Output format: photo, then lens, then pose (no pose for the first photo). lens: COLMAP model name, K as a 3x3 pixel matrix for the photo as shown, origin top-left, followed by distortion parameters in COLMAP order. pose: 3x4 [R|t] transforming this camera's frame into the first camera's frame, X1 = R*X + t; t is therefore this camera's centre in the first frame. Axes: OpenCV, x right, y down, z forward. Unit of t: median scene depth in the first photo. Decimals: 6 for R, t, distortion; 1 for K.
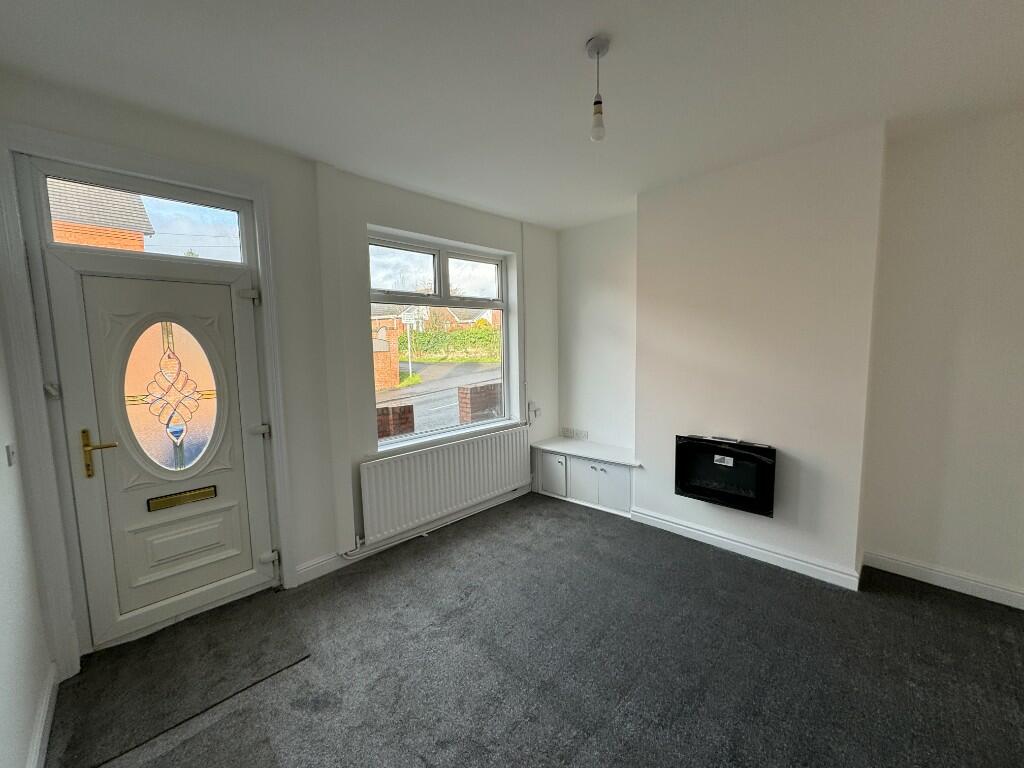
lens RADIAL K [[408.3, 0, 510.7], [0, 408.3, 382.2], [0, 0, 1]] dist [-0.000476, 0.000118]
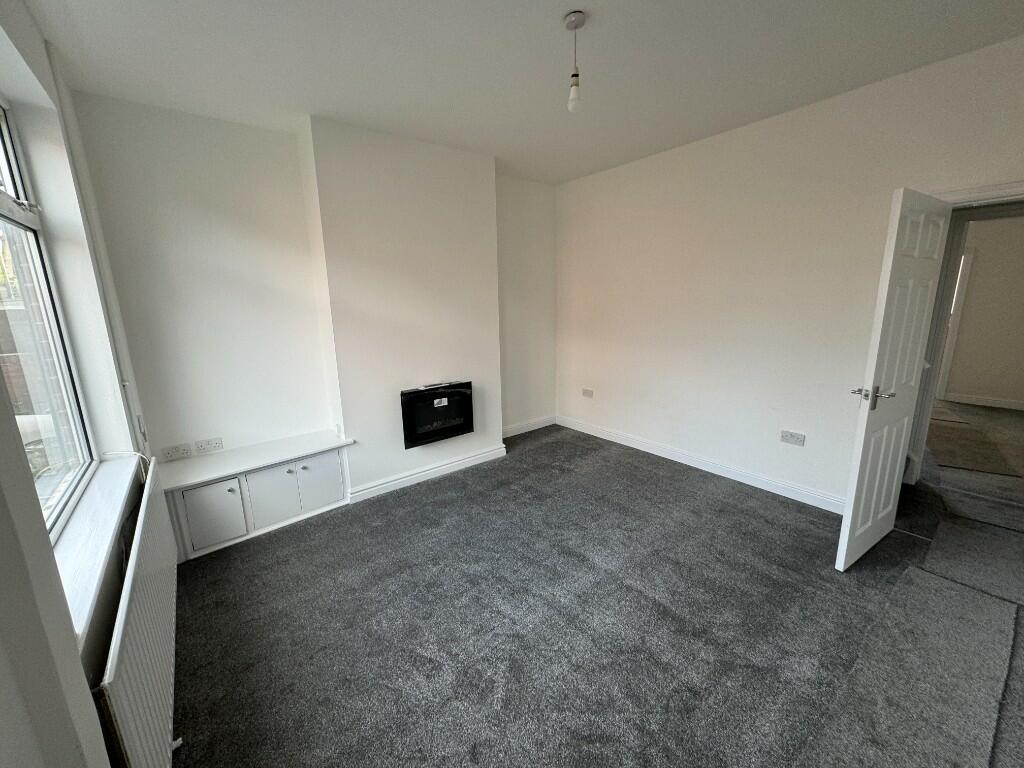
lens RADIAL K [[408.3, 0, 510.7], [0, 408.3, 382.2], [0, 0, 1]] dist [-0.000476, 0.000118]
pose [[0.125144, -0.186867, 0.974382, -0.410774], [0.118391, 0.977898, 0.172335, -0.031275], [-0.985049, 0.093792, 0.144501, 0.429957]]
